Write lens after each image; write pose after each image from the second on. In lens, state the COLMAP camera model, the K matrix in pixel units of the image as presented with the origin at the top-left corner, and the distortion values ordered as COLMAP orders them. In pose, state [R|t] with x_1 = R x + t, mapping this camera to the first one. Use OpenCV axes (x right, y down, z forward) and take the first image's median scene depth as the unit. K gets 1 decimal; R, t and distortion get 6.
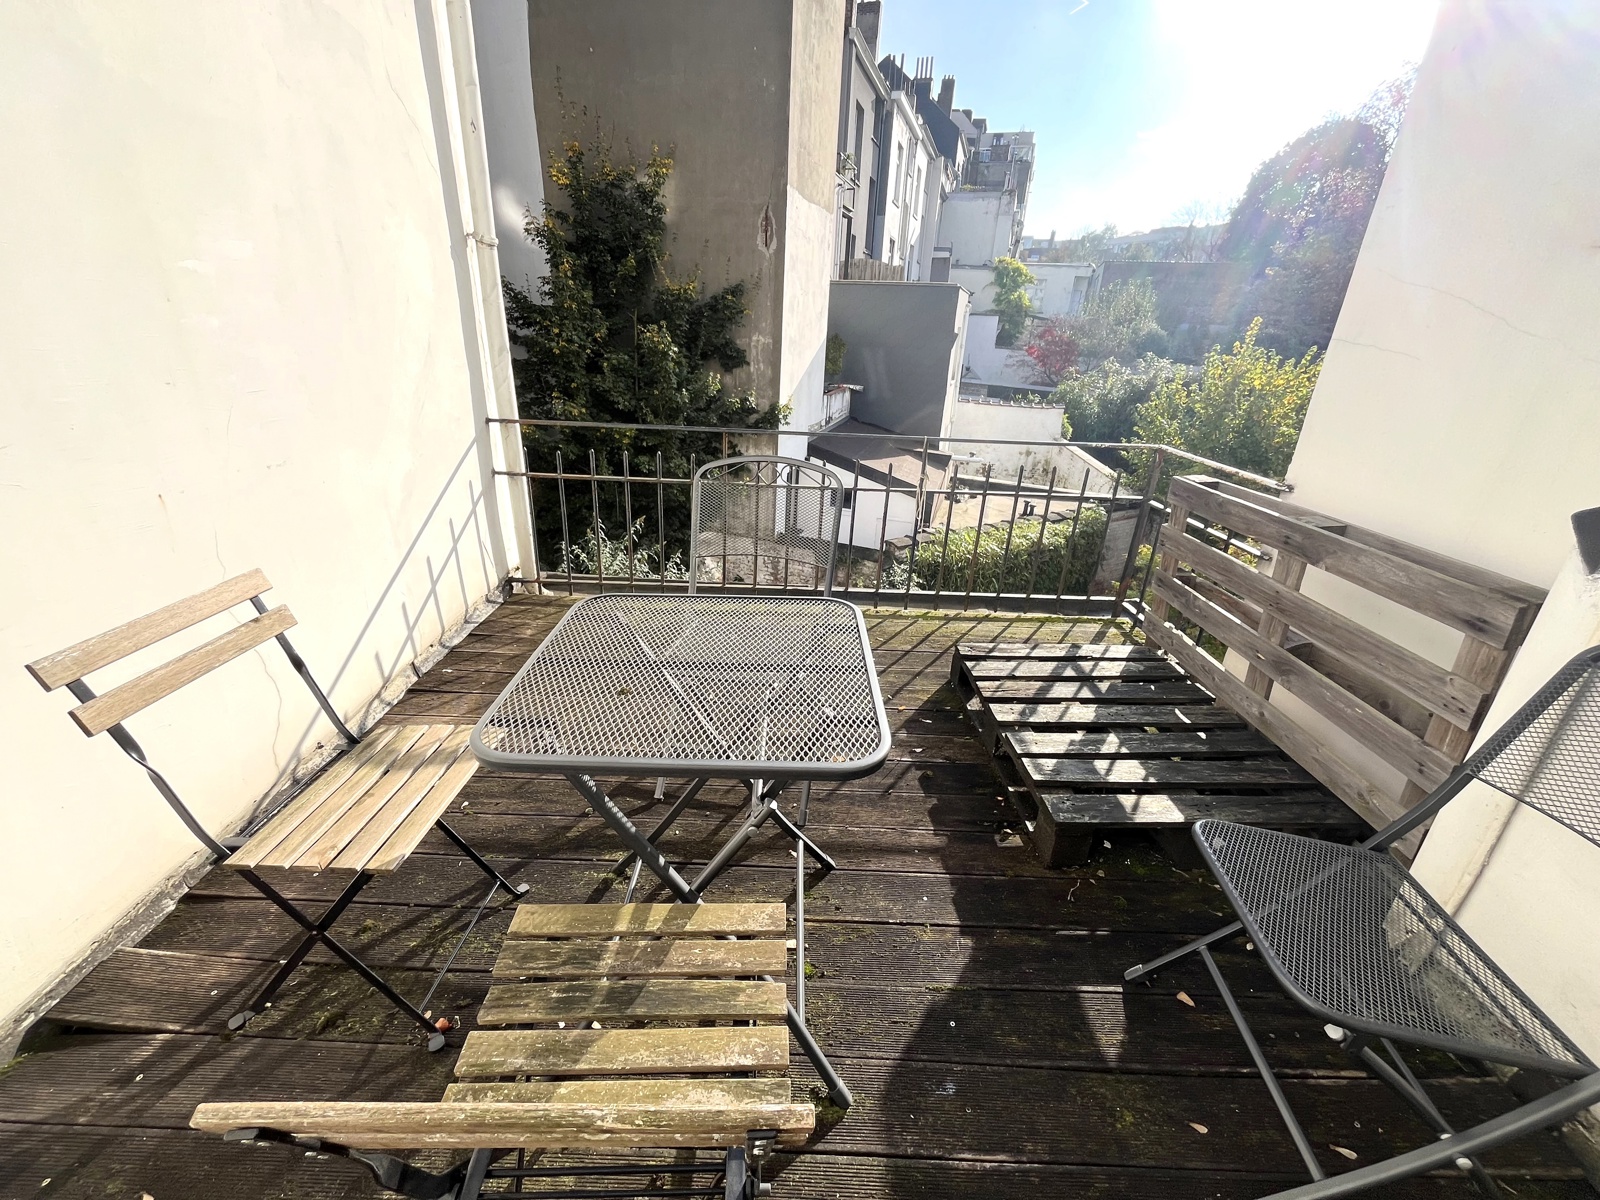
lens RADIAL K [[646.0, 0, 793.0], [0, 646.0, 598.3], [0, 0, 1]] dist [-0.000704, -0.000812]
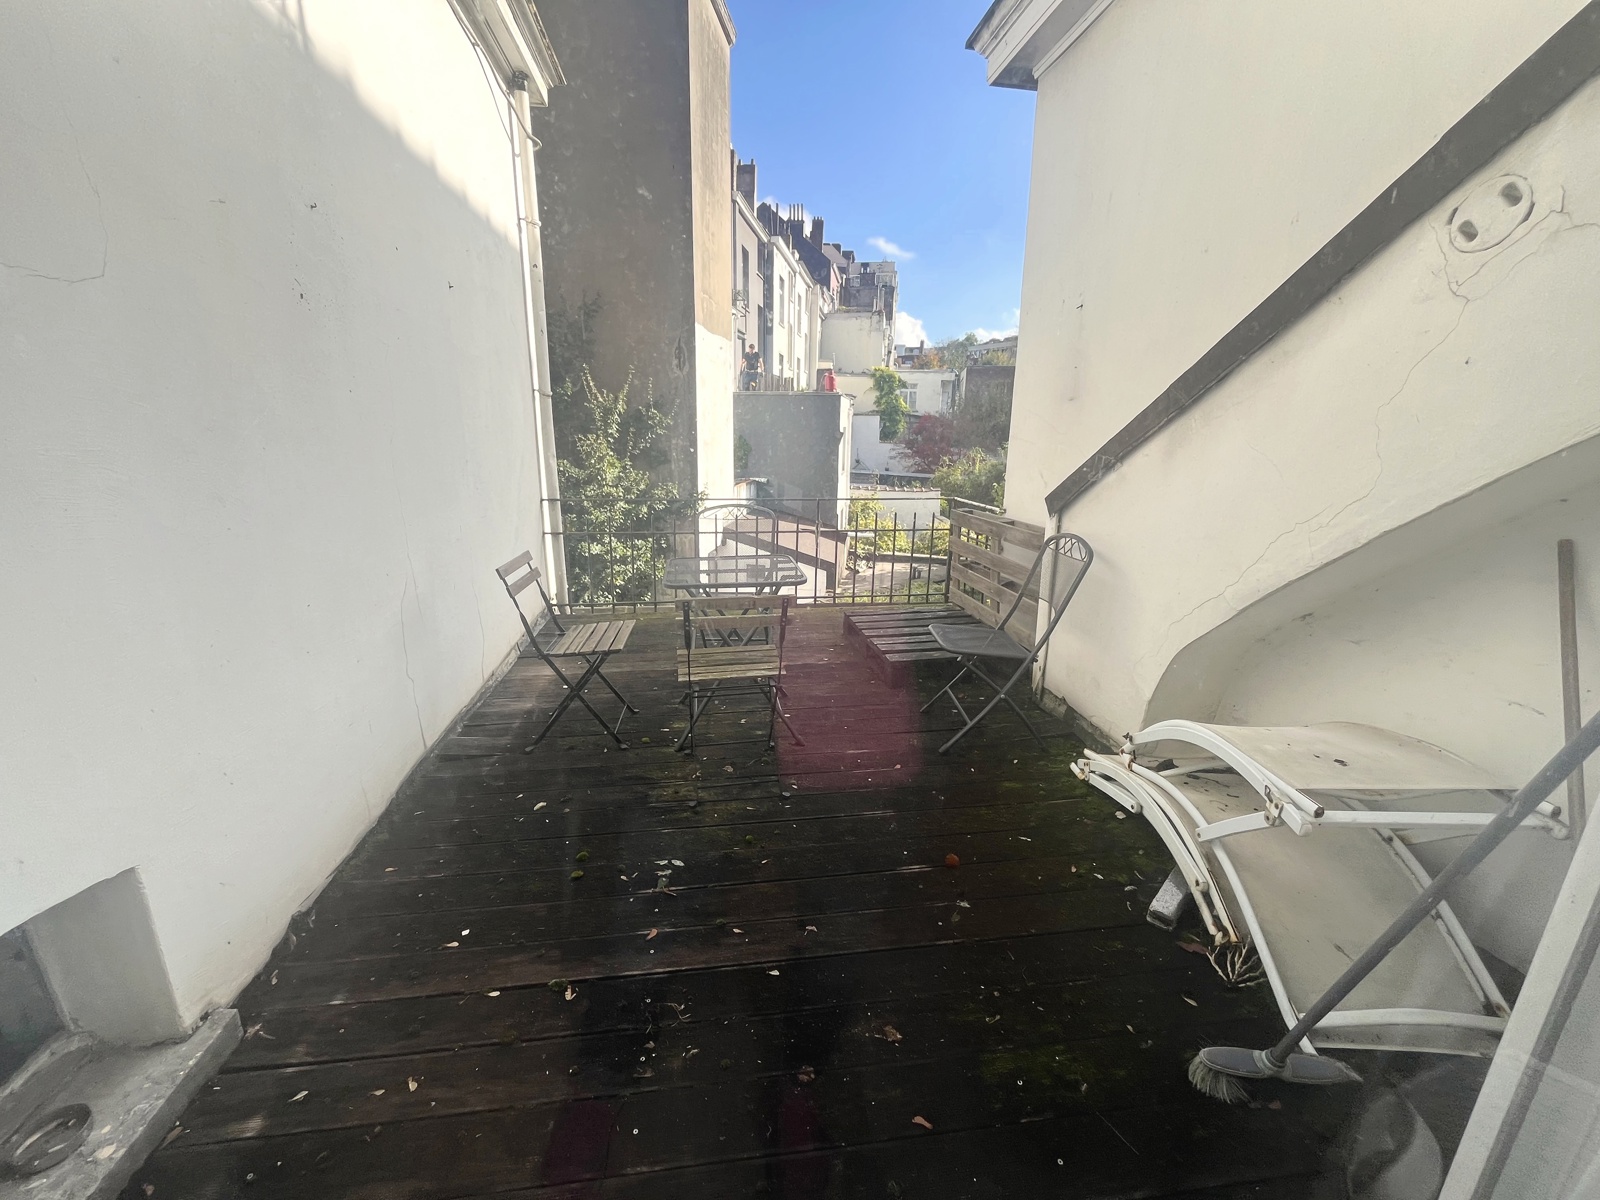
lens RADIAL K [[646.0, 0, 793.0], [0, 646.0, 598.3], [0, 0, 1]] dist [-0.000704, -0.000812]
pose [[0.988373, -0.065528, 0.137205, -0.011052], [0.083915, 0.987580, -0.132831, 0.024060], [-0.126797, 0.142800, 0.981596, -0.063793]]
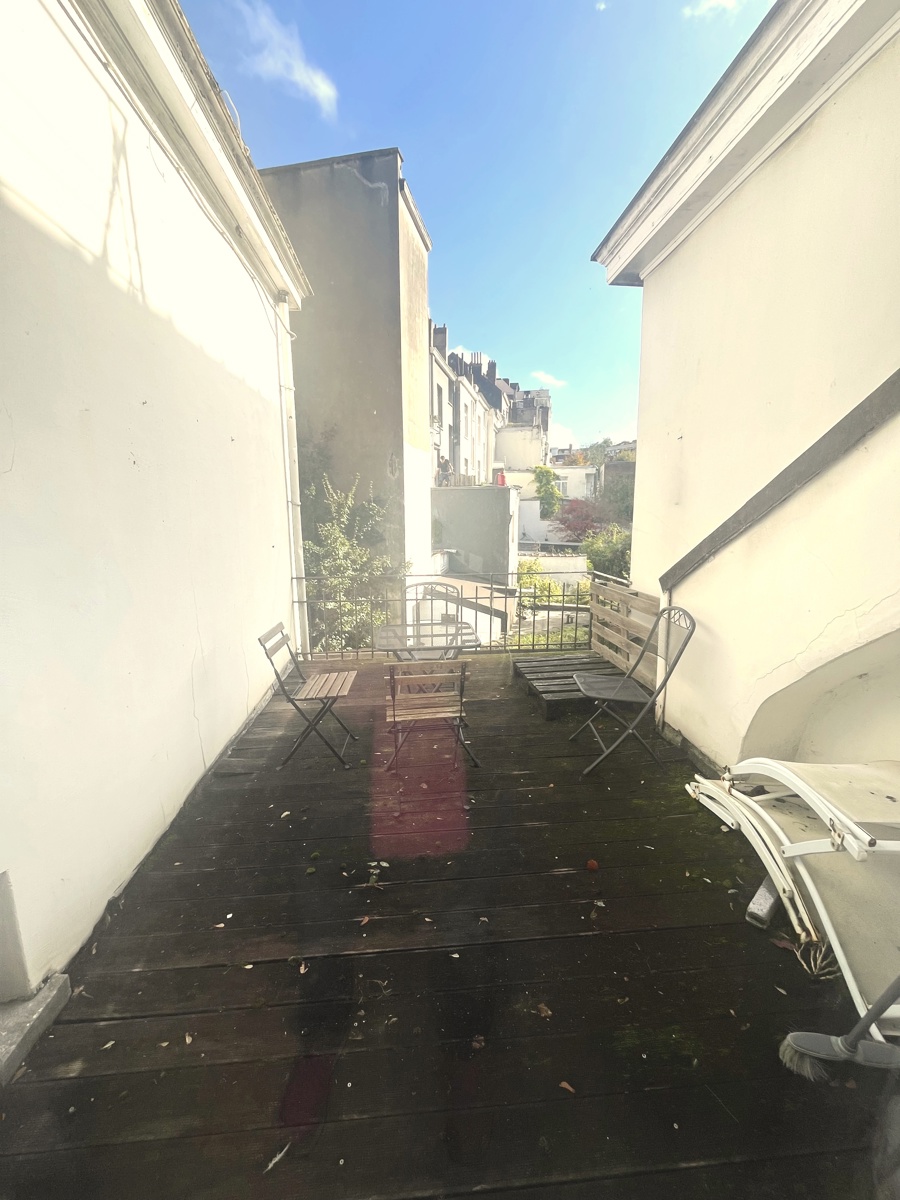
lens RADIAL K [[484.5, 0, 449.5], [0, 484.5, 598.4], [0, 0, 1]] dist [-0.000704, -0.000812]
pose [[0.994184, -0.064749, 0.086052, -0.009782], [0.081843, 0.973627, -0.212961, 0.019985], [-0.069994, 0.218765, 0.973264, -0.067394]]
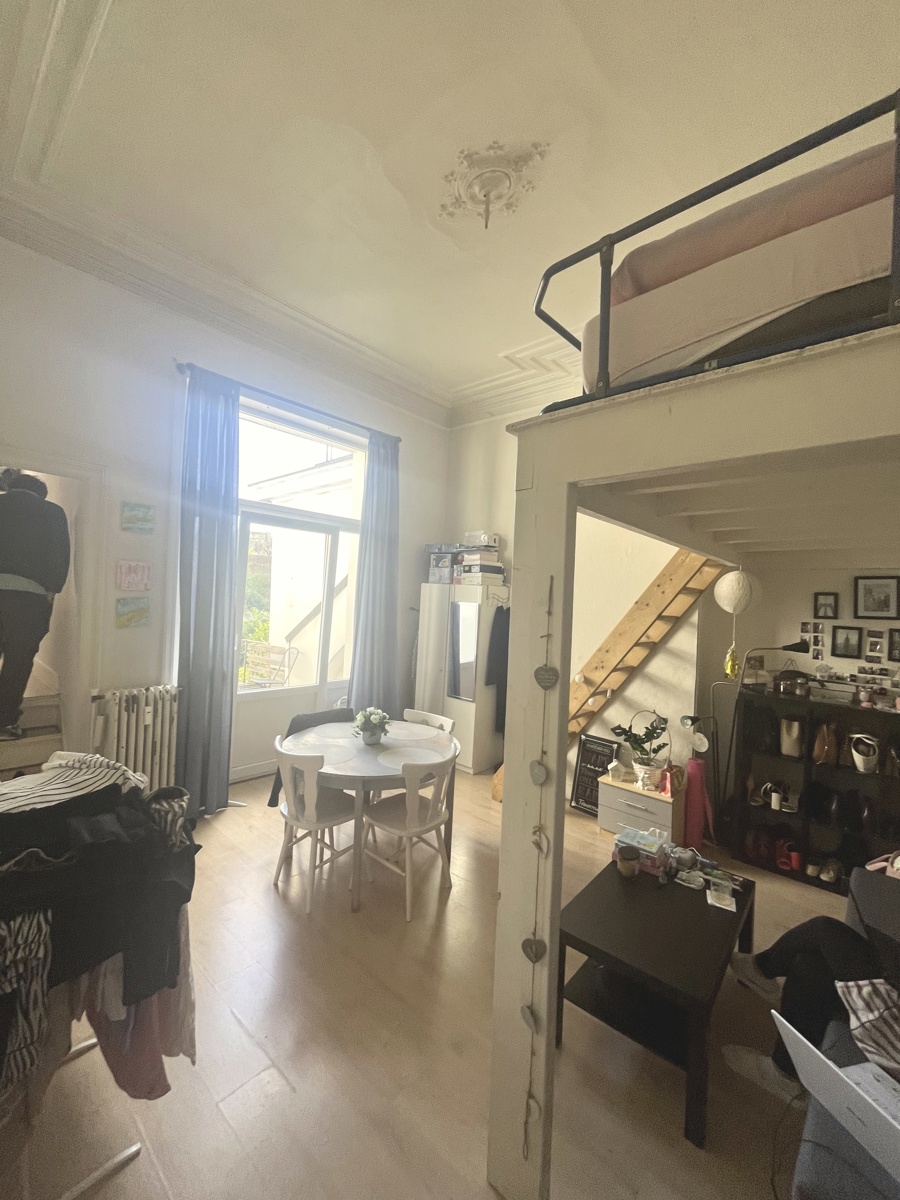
lens RADIAL K [[484.5, 0, 449.5], [0, 484.5, 598.4], [0, 0, 1]] dist [-0.000704, -0.000812]
pose [[0.661471, -0.009807, 0.749907, -0.096547], [0.280377, 0.930643, -0.235142, 0.066979], [-0.695590, 0.365796, 0.618343, -0.206684]]
